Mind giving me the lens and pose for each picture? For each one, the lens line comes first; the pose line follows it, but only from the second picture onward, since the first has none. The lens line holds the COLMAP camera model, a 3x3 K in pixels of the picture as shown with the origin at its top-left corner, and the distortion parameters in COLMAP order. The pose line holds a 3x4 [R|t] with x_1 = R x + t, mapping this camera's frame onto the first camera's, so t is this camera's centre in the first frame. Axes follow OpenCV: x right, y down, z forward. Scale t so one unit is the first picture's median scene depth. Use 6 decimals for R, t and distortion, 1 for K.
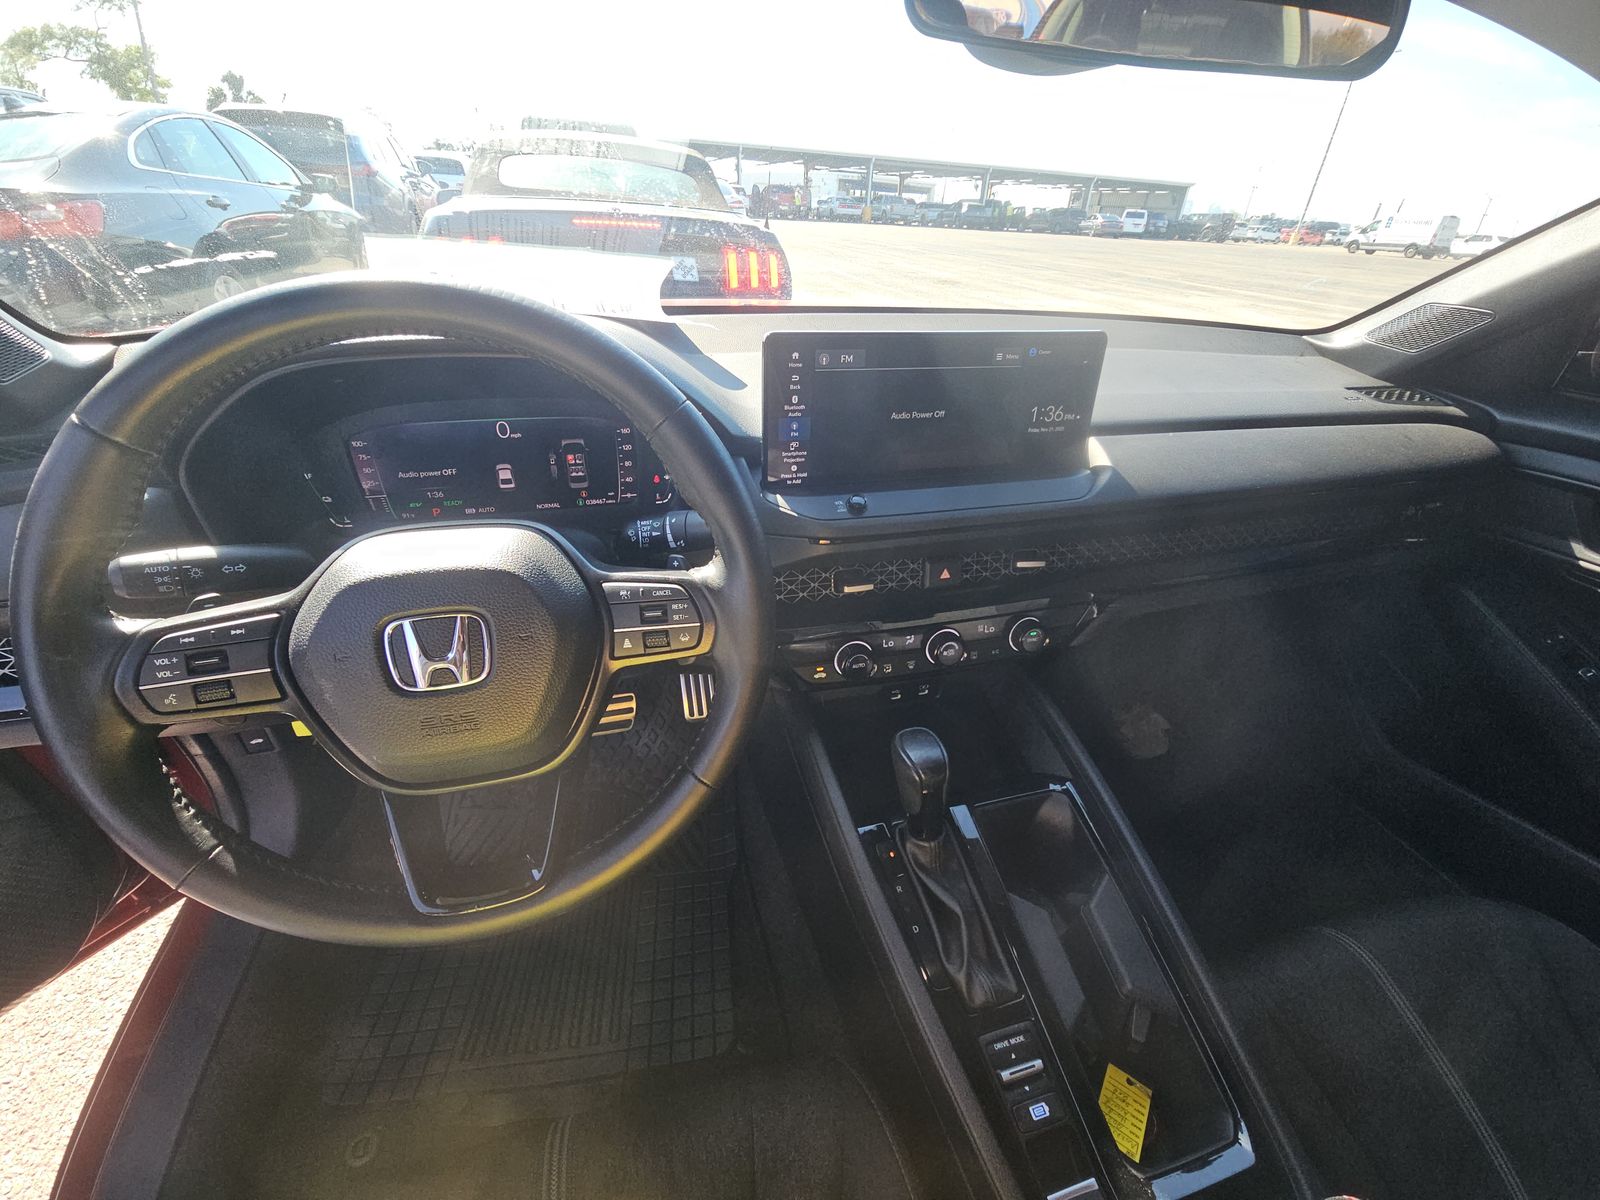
lens RADIAL K [[641.7, 0, 805.4], [0, 641.7, 608.6], [0, 0, 1]] dist [-0.000774, -0.005527]
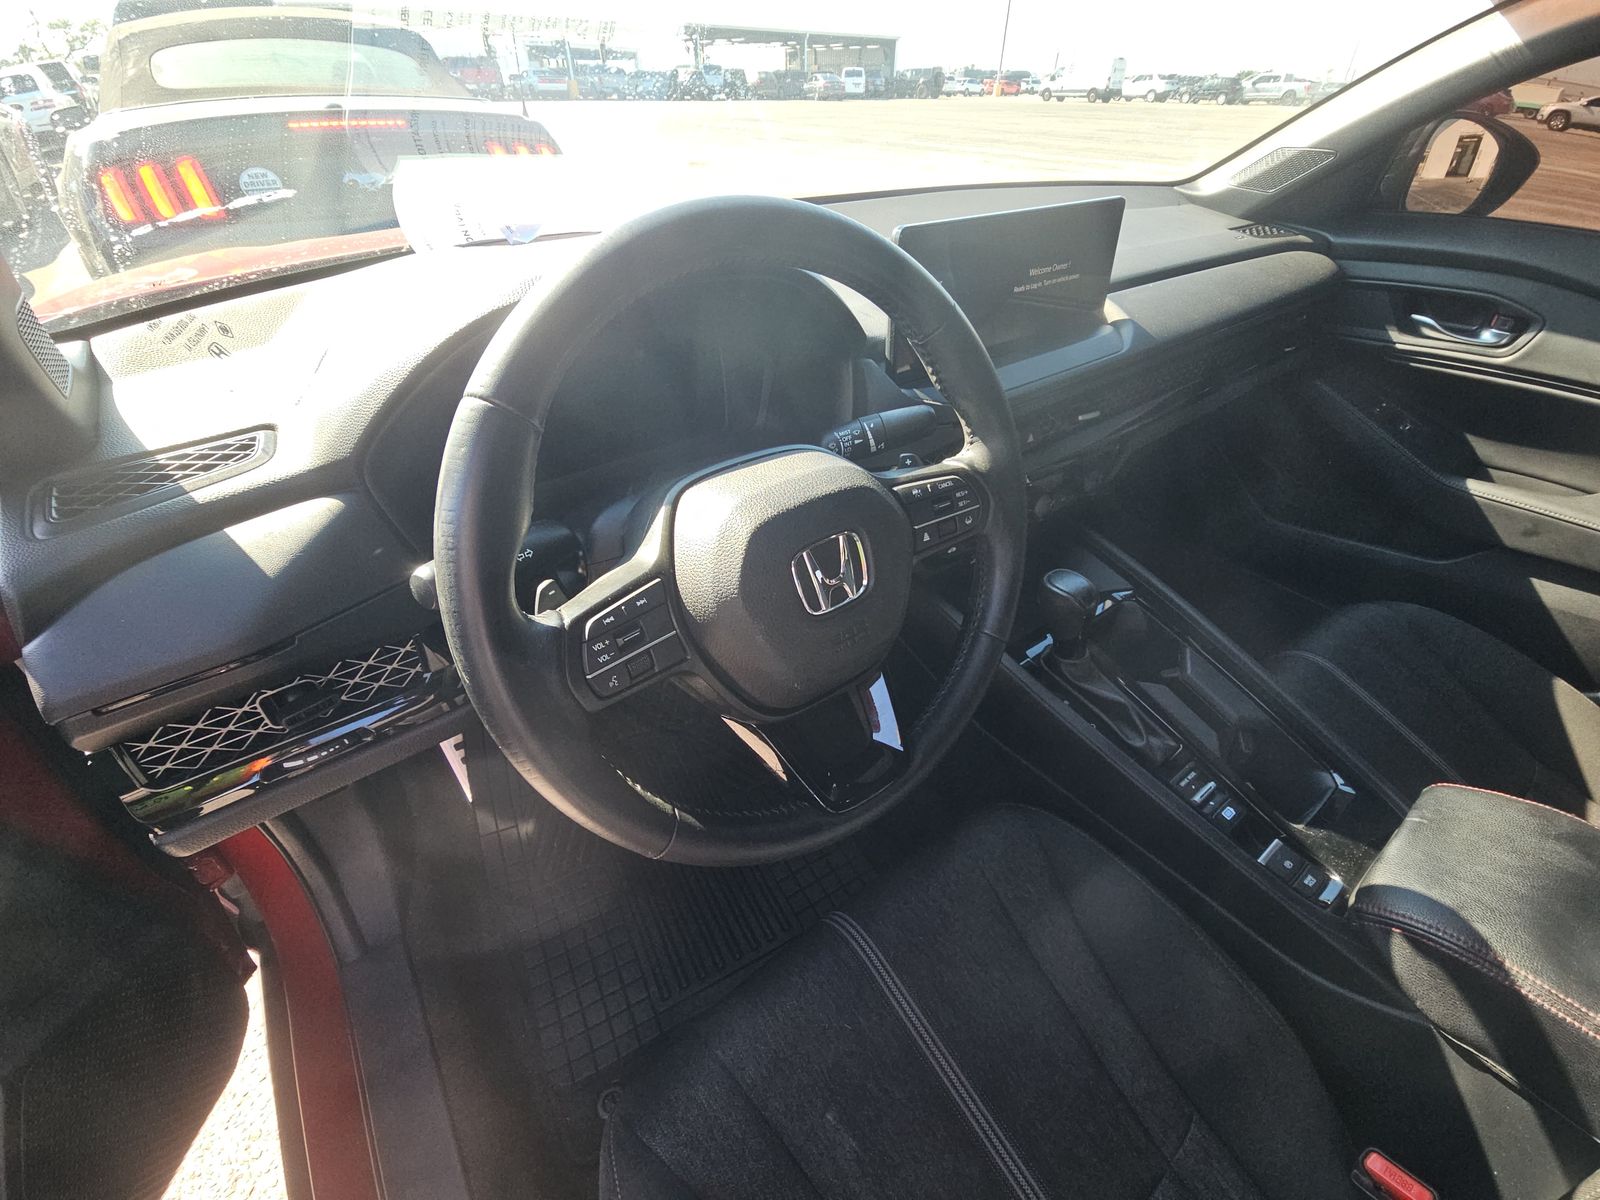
lens RADIAL K [[641.7, 0, 805.4], [0, 641.7, 608.6], [0, 0, 1]] dist [-0.000774, -0.005527]
pose [[0.936855, -0.252144, 0.242335, -0.525786], [0.217181, 0.962603, 0.161953, -0.034431], [-0.274108, -0.099096, 0.956580, -0.007567]]
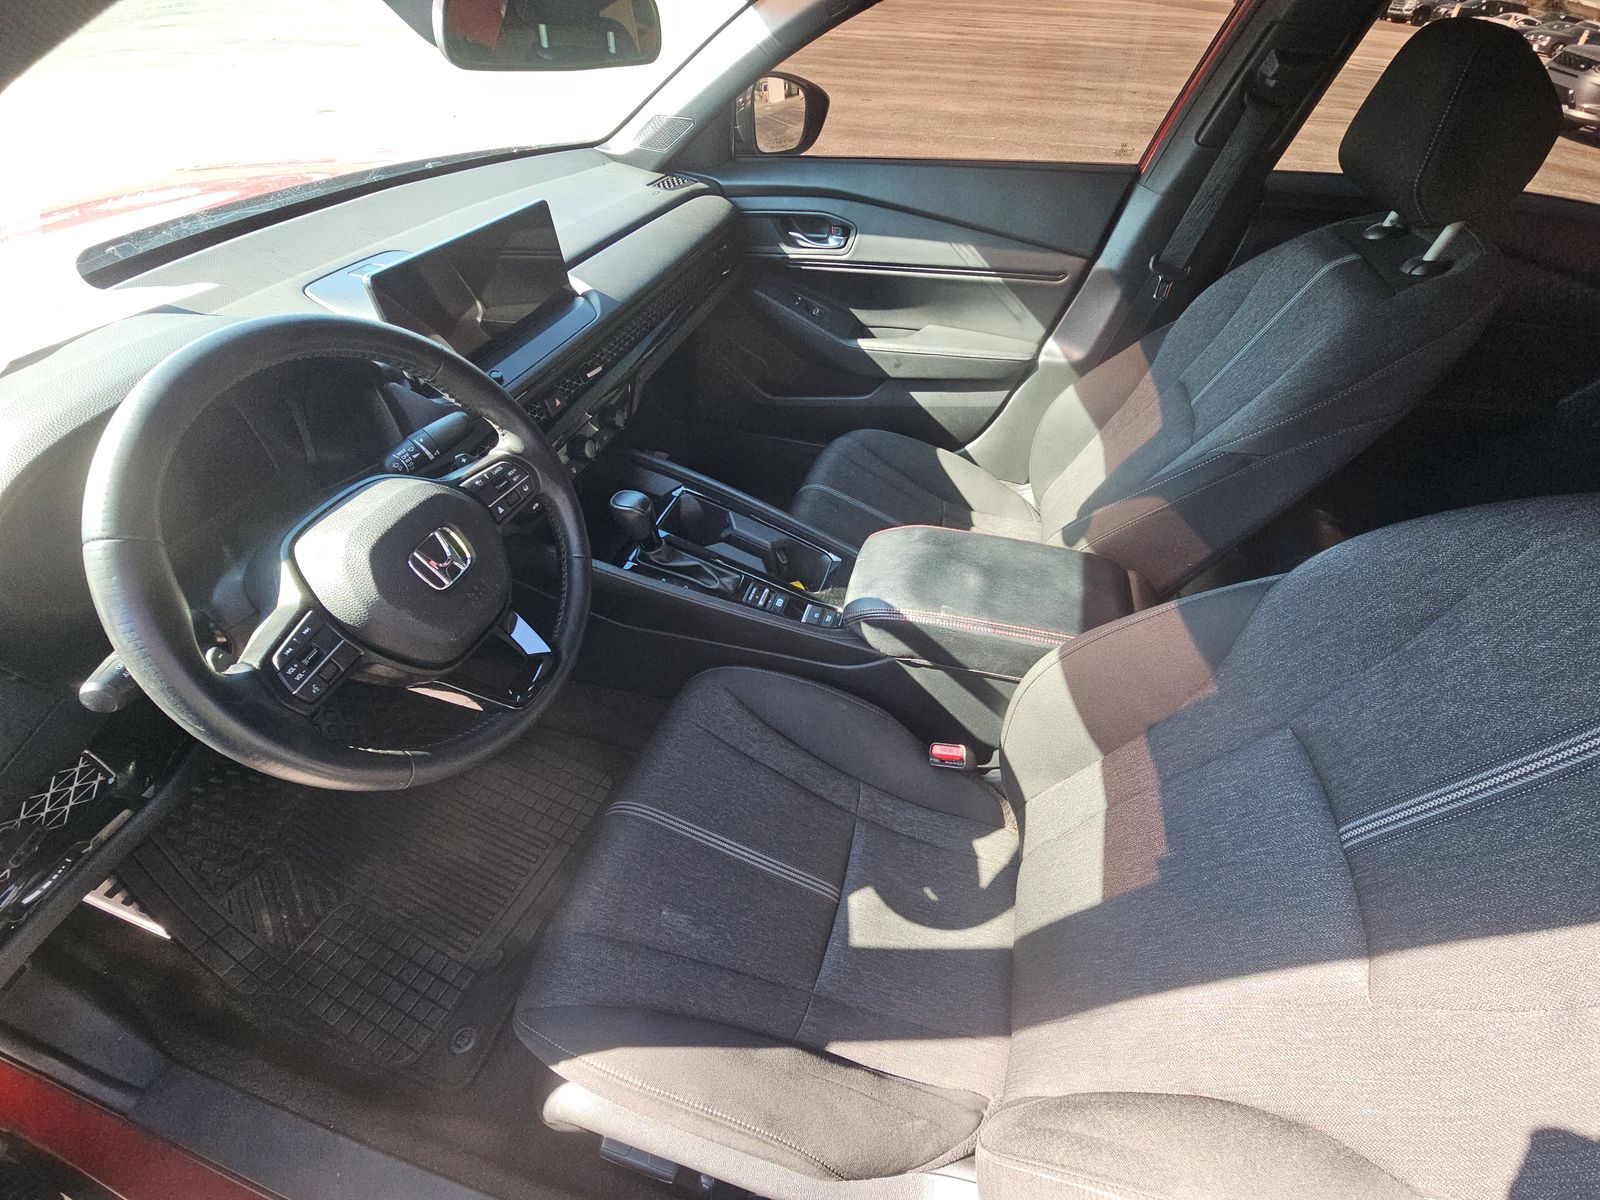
lens RADIAL K [[644.7, 0, 809.2], [0, 644.7, 601.6], [0, 0, 1]] dist [0.015718, -0.012994]
pose [[0.528005, -0.614828, 0.585830, -0.642914], [0.442123, 0.787981, 0.428502, -0.076427], [-0.725078, 0.032758, 0.687888, -0.426385]]
